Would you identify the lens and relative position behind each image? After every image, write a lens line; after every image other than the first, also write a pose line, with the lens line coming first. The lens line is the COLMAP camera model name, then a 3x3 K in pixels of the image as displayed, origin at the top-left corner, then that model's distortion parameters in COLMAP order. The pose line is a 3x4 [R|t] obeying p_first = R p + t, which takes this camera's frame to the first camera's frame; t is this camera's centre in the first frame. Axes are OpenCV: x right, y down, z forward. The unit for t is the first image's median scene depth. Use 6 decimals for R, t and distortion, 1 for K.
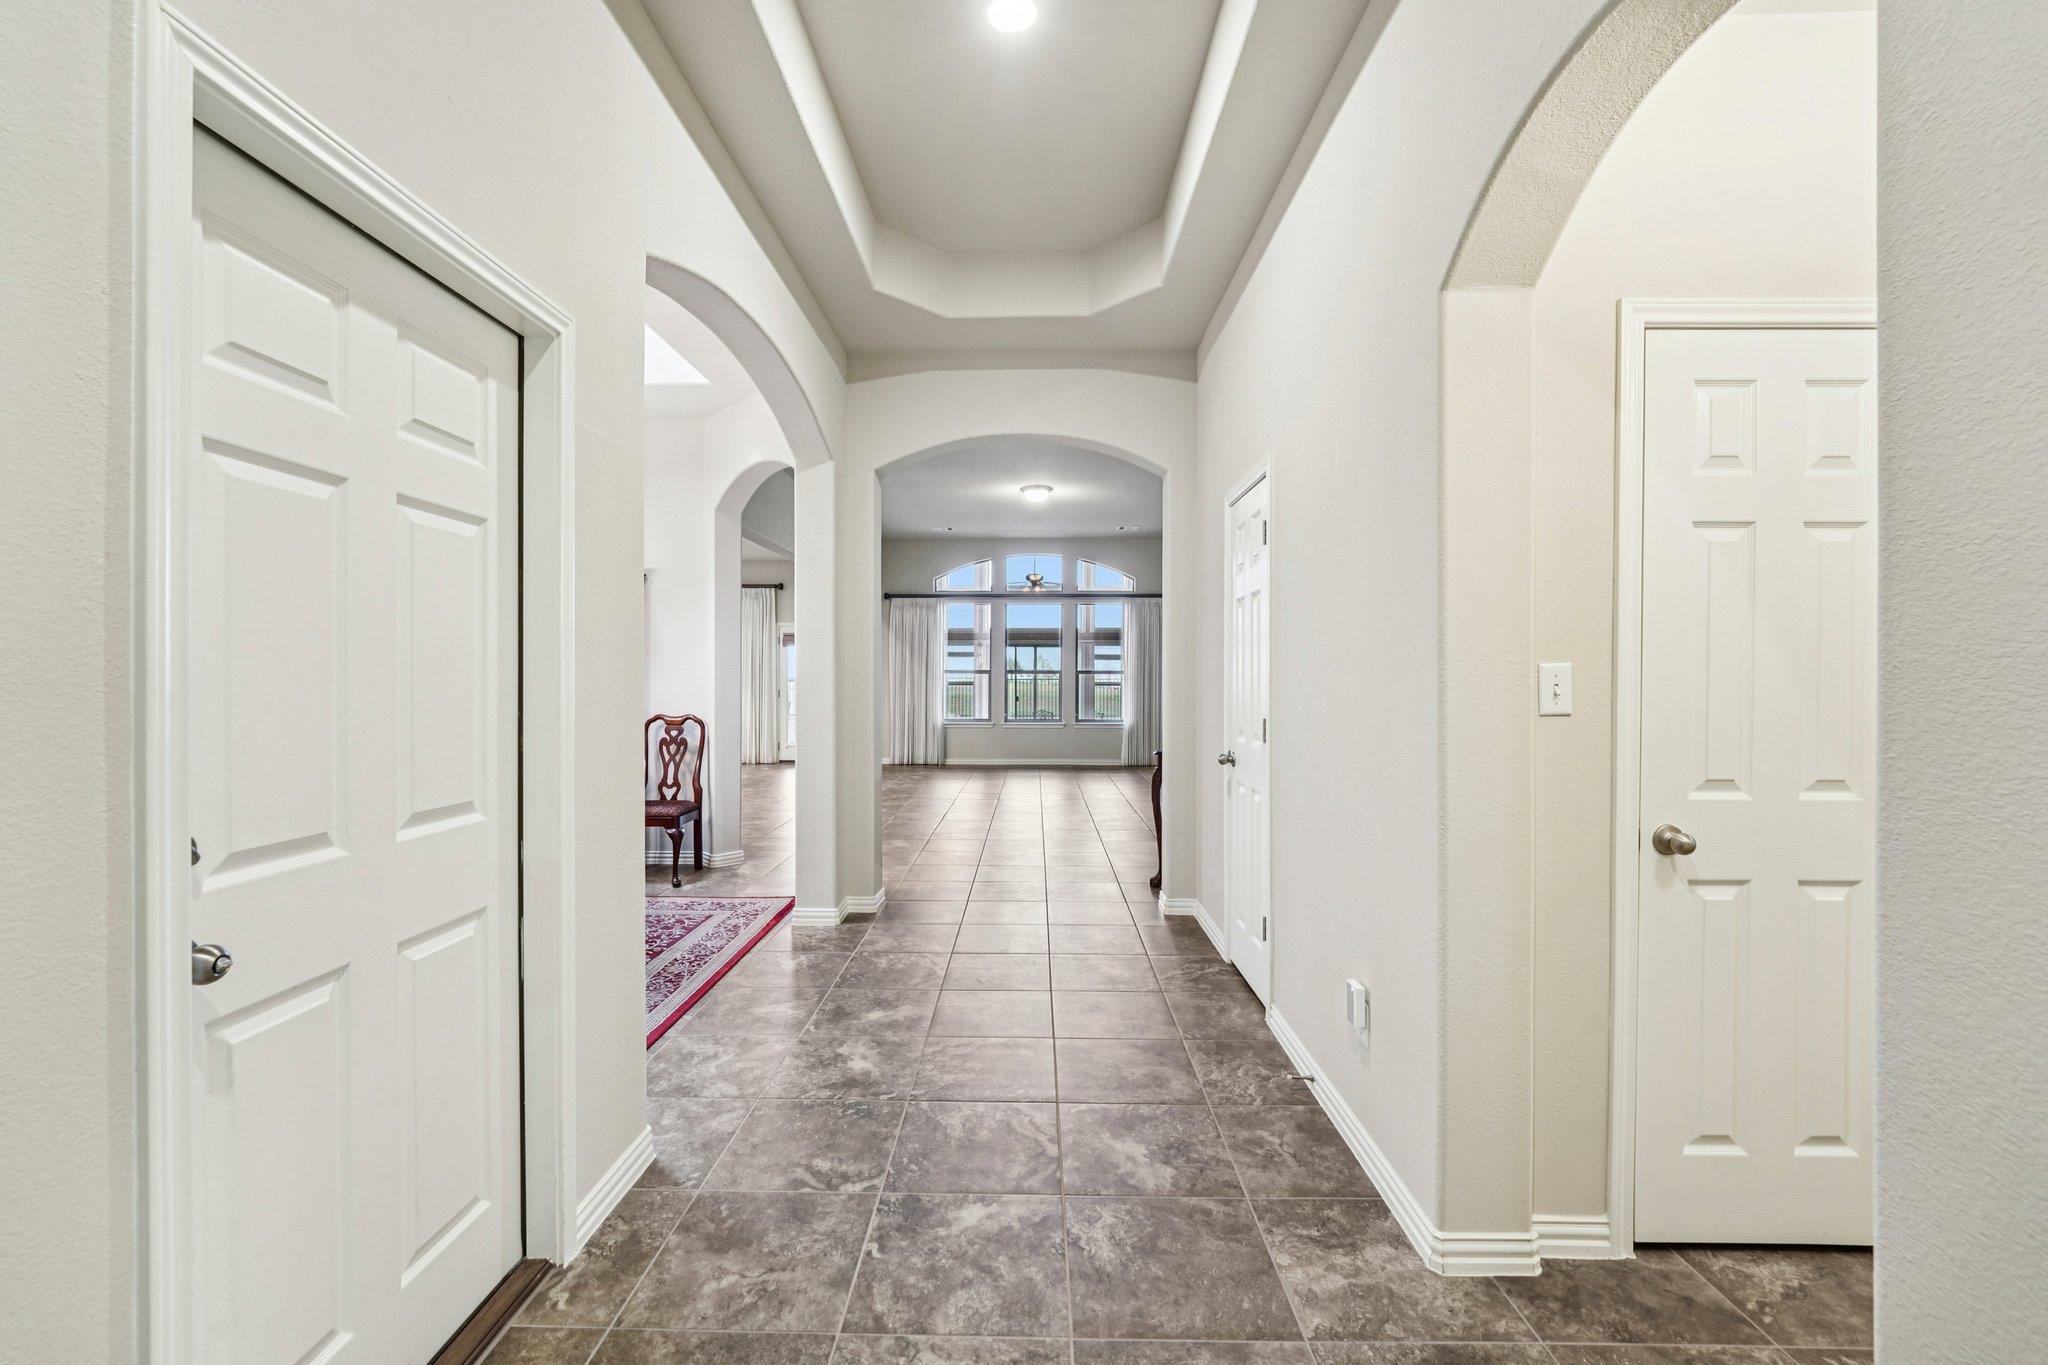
lens RADIAL K [[840.2, 0, 1018.9], [0, 840.2, 666.5], [0, 0, 1]] dist [-0.015049, 0.000620]
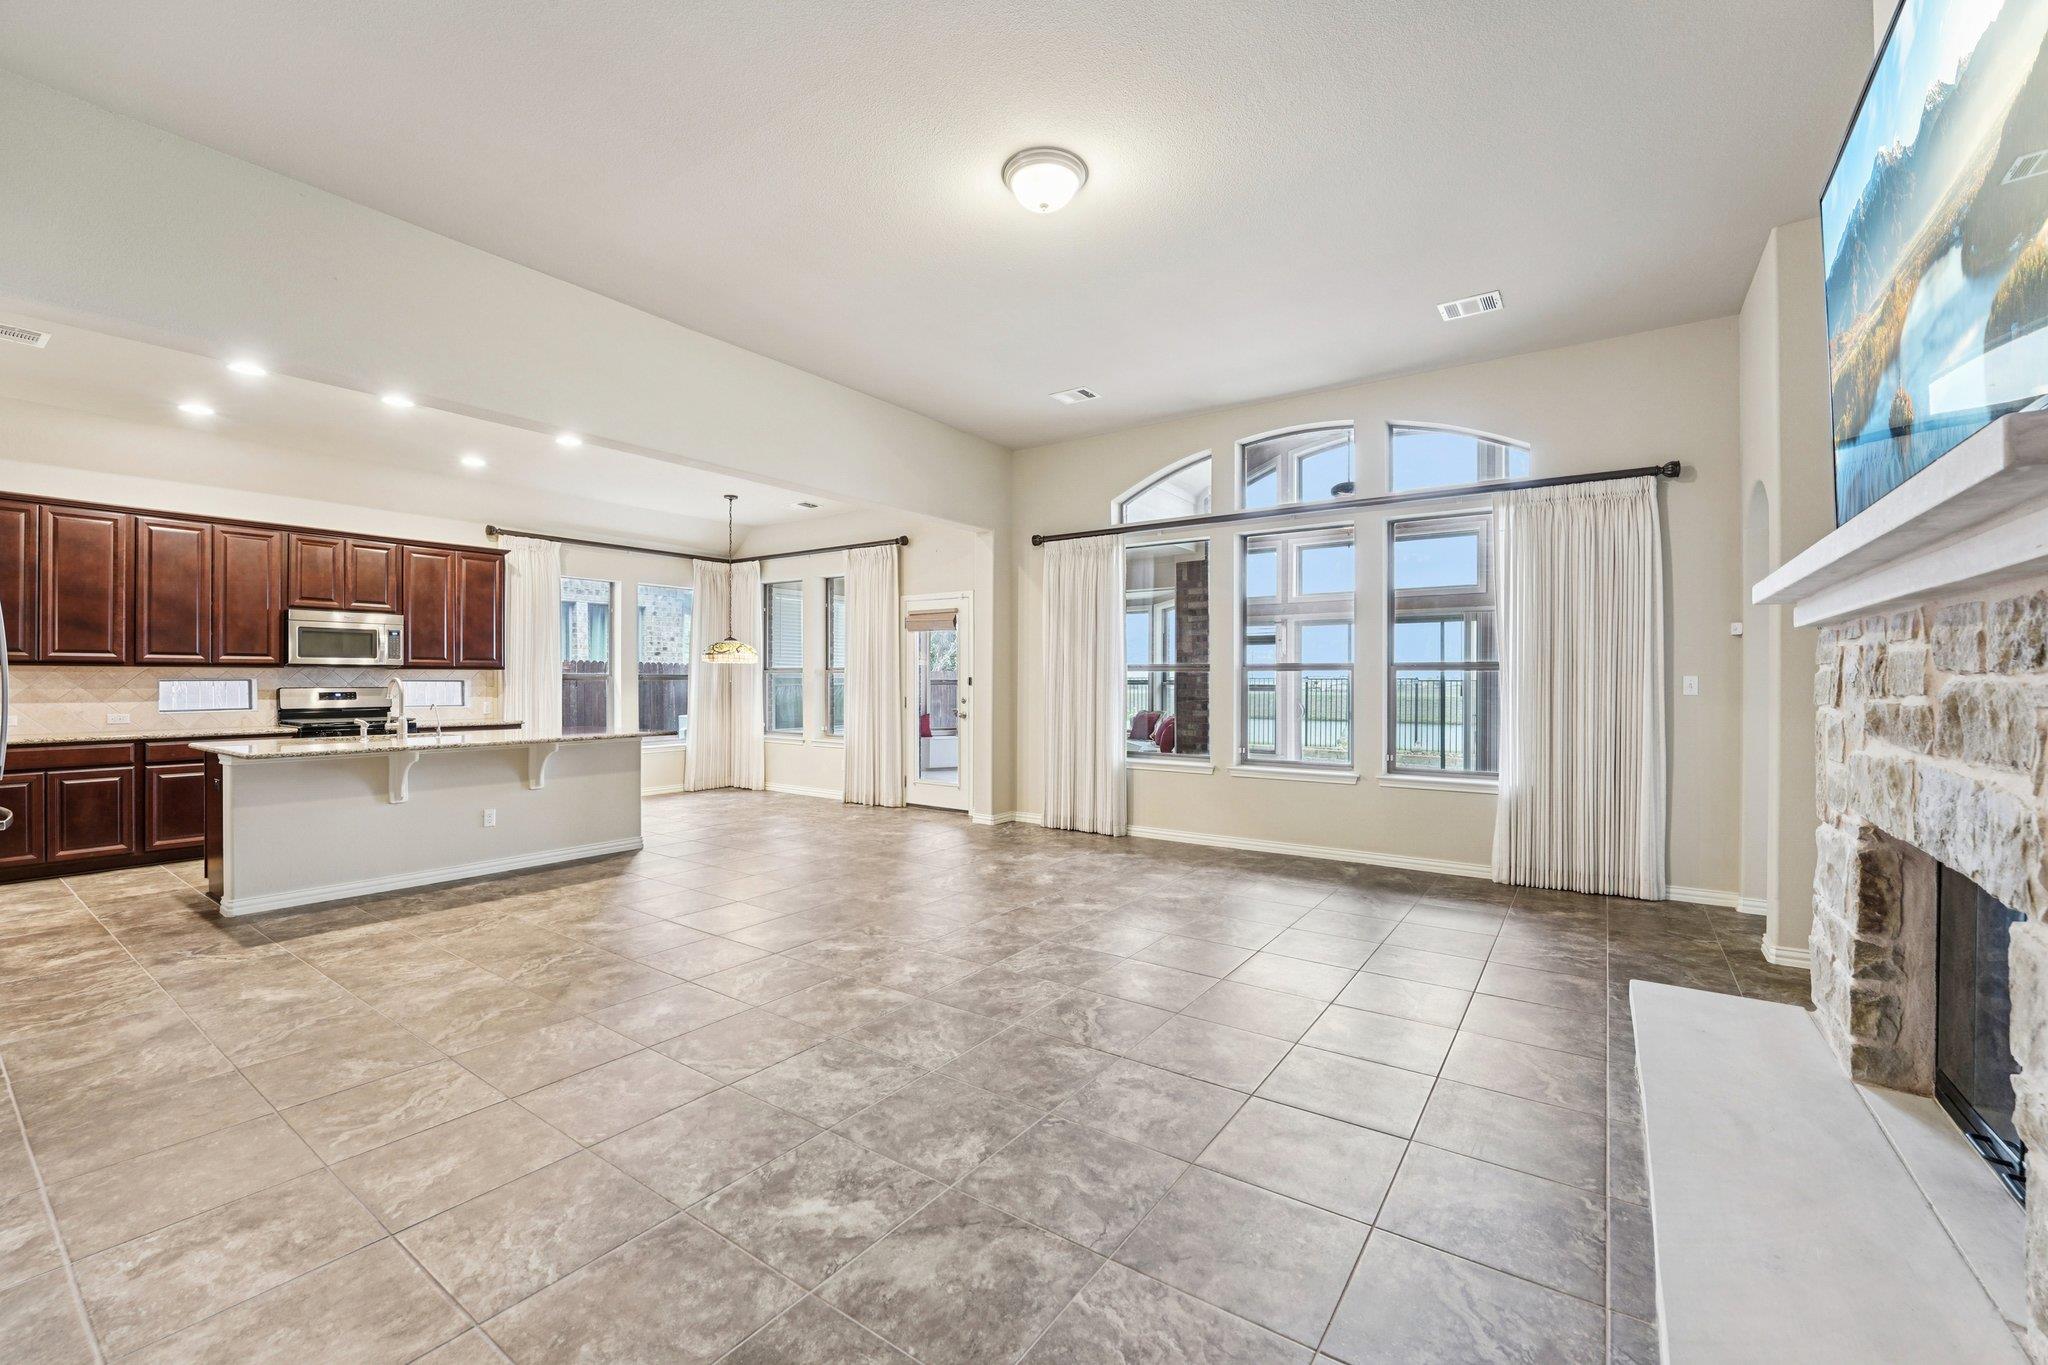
lens RADIAL K [[849.1, 0, 1011.2], [0, 849.1, 677.4], [0, 0, 1]] dist [0.000645, 0.001186]
pose [[0.819979, -0.001537, -0.572392, 0.166474], [0.009445, 0.999897, 0.010847, 0.006209], [0.572316, -0.014300, 0.819908, 0.501249]]
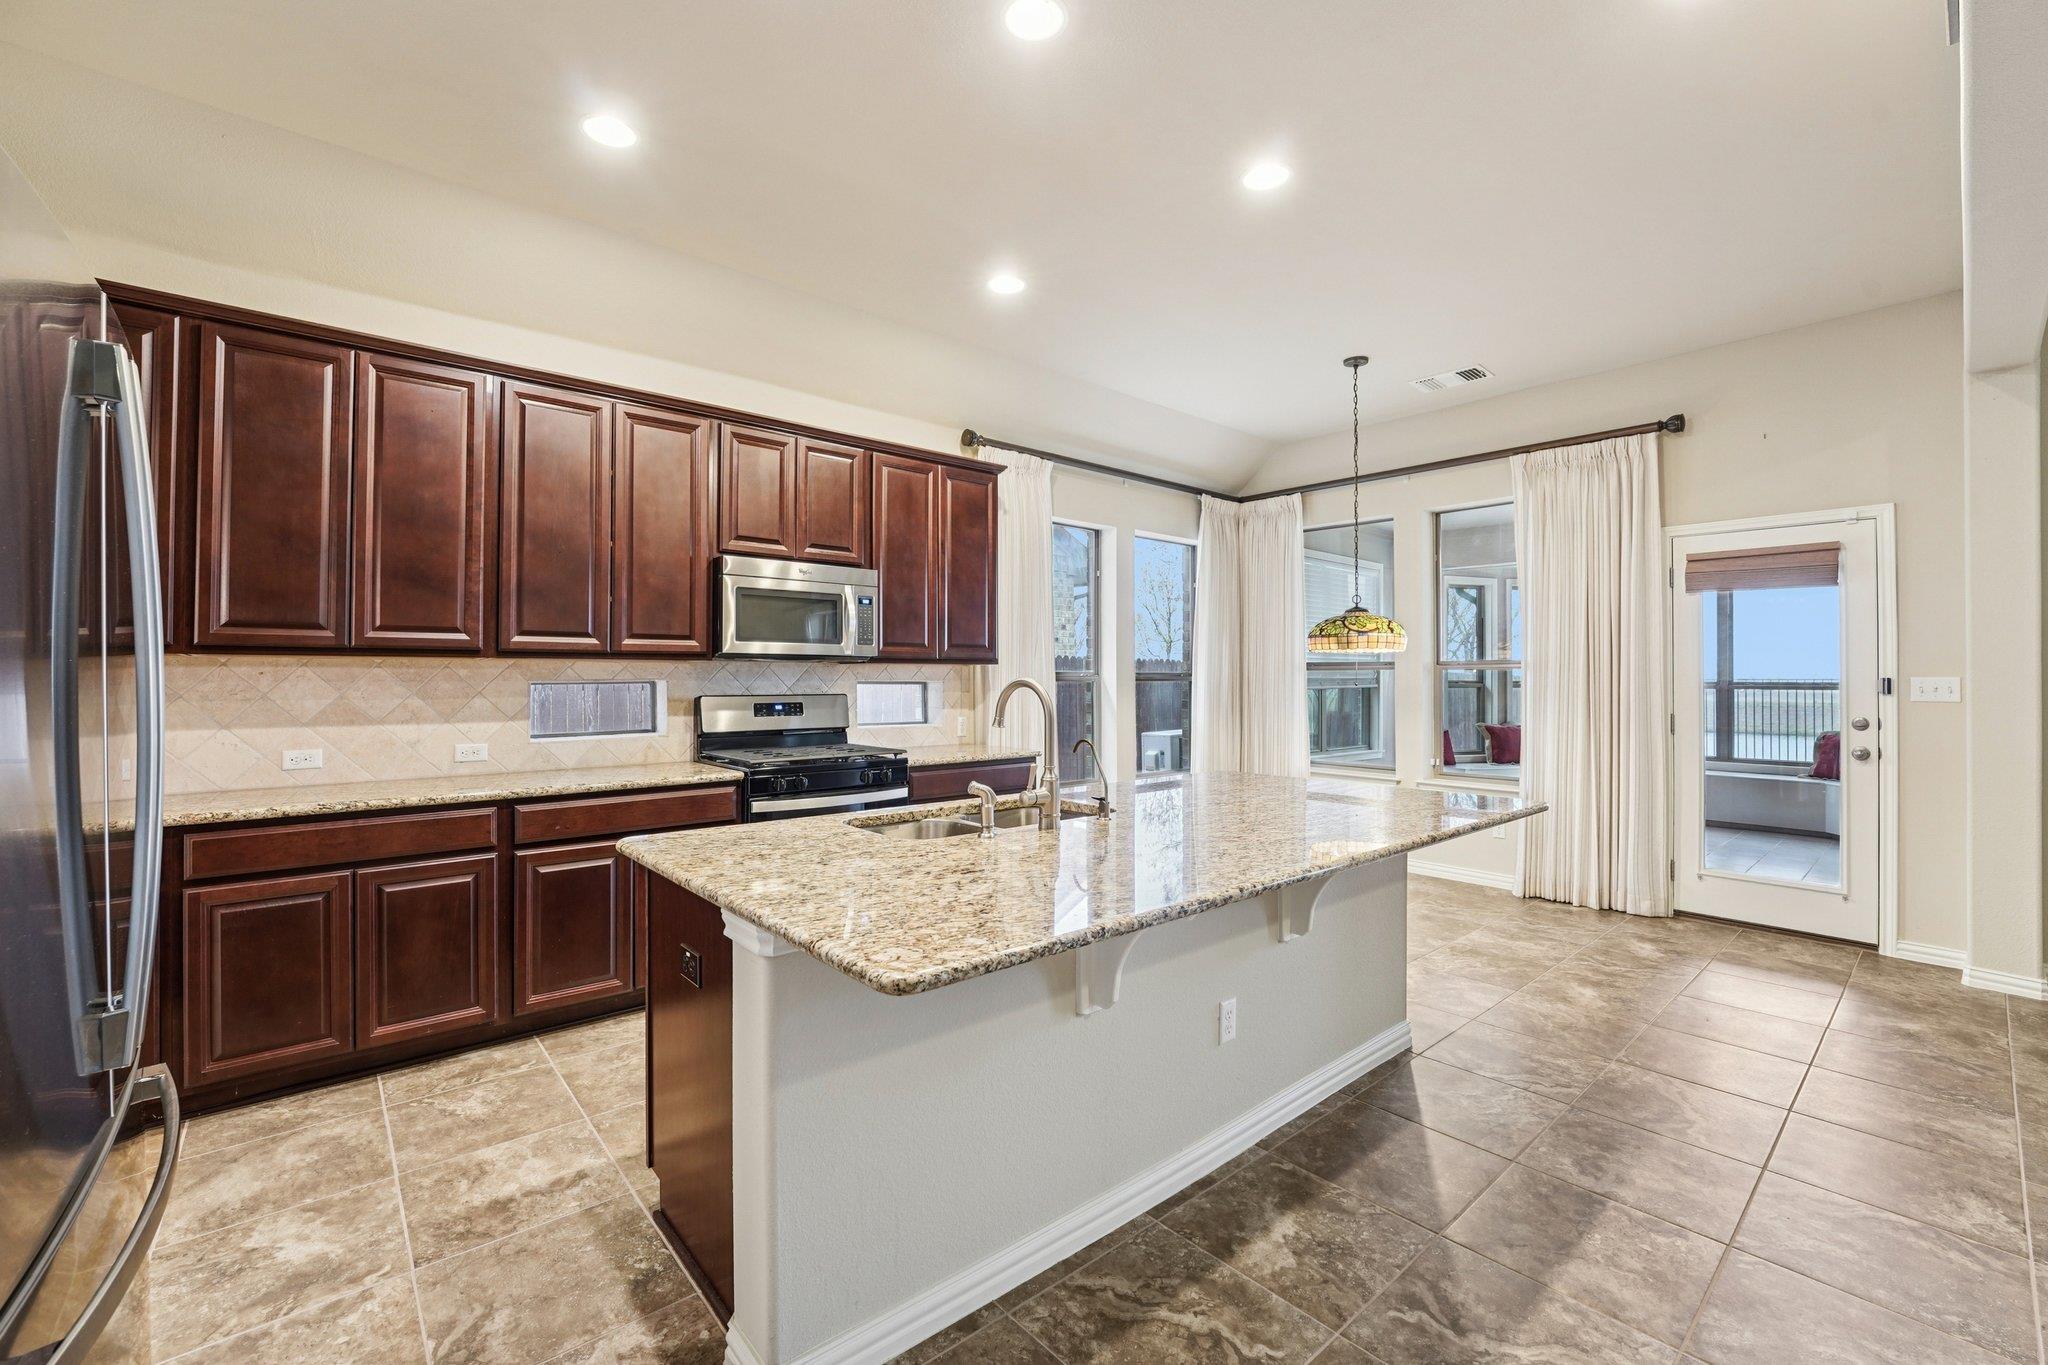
lens RADIAL K [[840.2, 0, 1018.9], [0, 840.2, 666.5], [0, 0, 1]] dist [-0.015049, 0.000620]
pose [[0.670032, -0.008686, -0.742281, -0.209410], [0.011176, 0.999936, -0.001612, 0.005382], [0.742248, -0.007216, 0.670087, 0.558022]]
